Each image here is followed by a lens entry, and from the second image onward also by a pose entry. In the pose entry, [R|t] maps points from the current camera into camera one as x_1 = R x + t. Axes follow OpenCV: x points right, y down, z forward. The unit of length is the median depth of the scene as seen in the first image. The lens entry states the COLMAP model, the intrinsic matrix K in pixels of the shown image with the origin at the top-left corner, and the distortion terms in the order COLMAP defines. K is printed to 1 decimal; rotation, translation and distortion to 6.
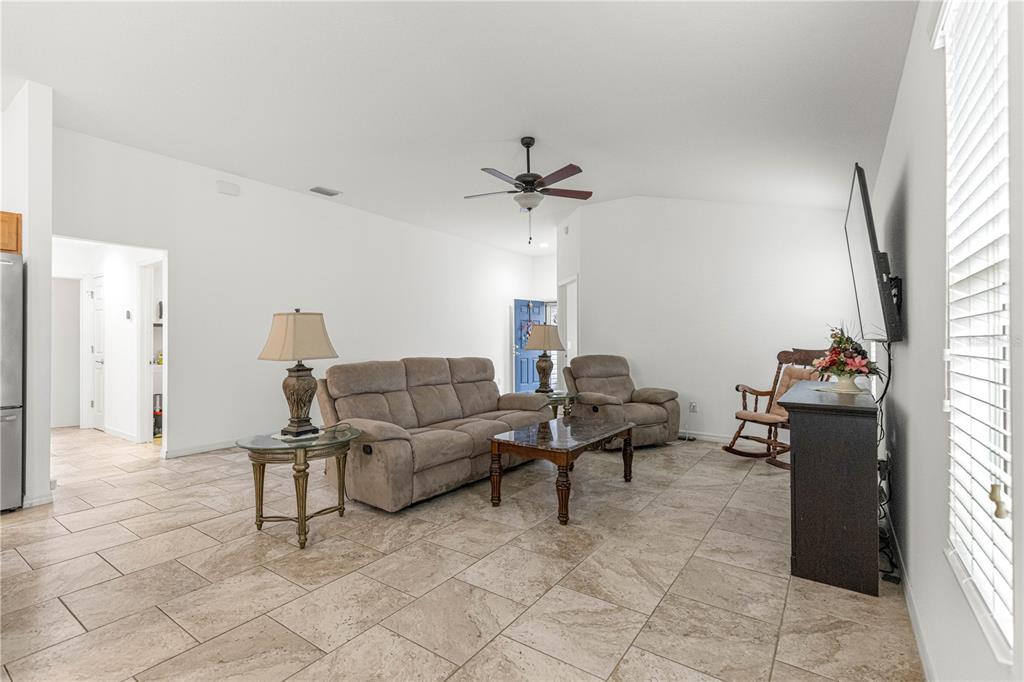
lens RADIAL K [[461.9, 0, 513.8], [0, 461.9, 342.7], [0, 0, 1]] dist [0.001835, -0.000153]
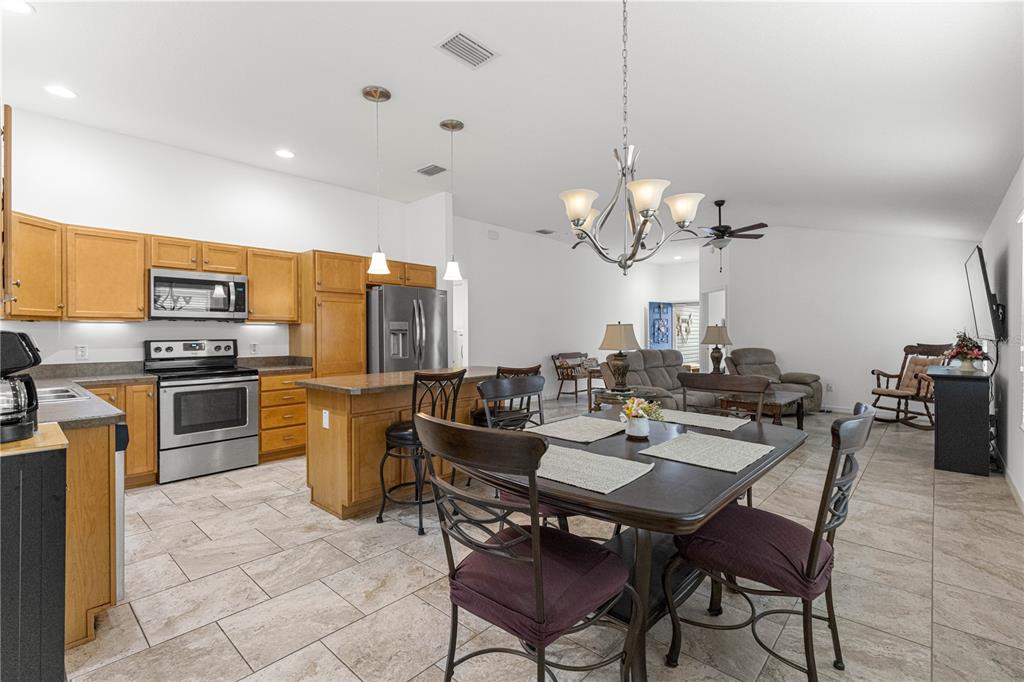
lens RADIAL K [[461.9, 0, 506.6], [0, 461.9, 338.6], [0, 0, 1]] dist [0.001835, -0.000153]
pose [[0.991043, -0.000800, -0.133543, -0.438198], [0.001788, 0.999972, 0.007282, -0.014737], [0.133533, -0.007456, 0.991016, -0.543257]]
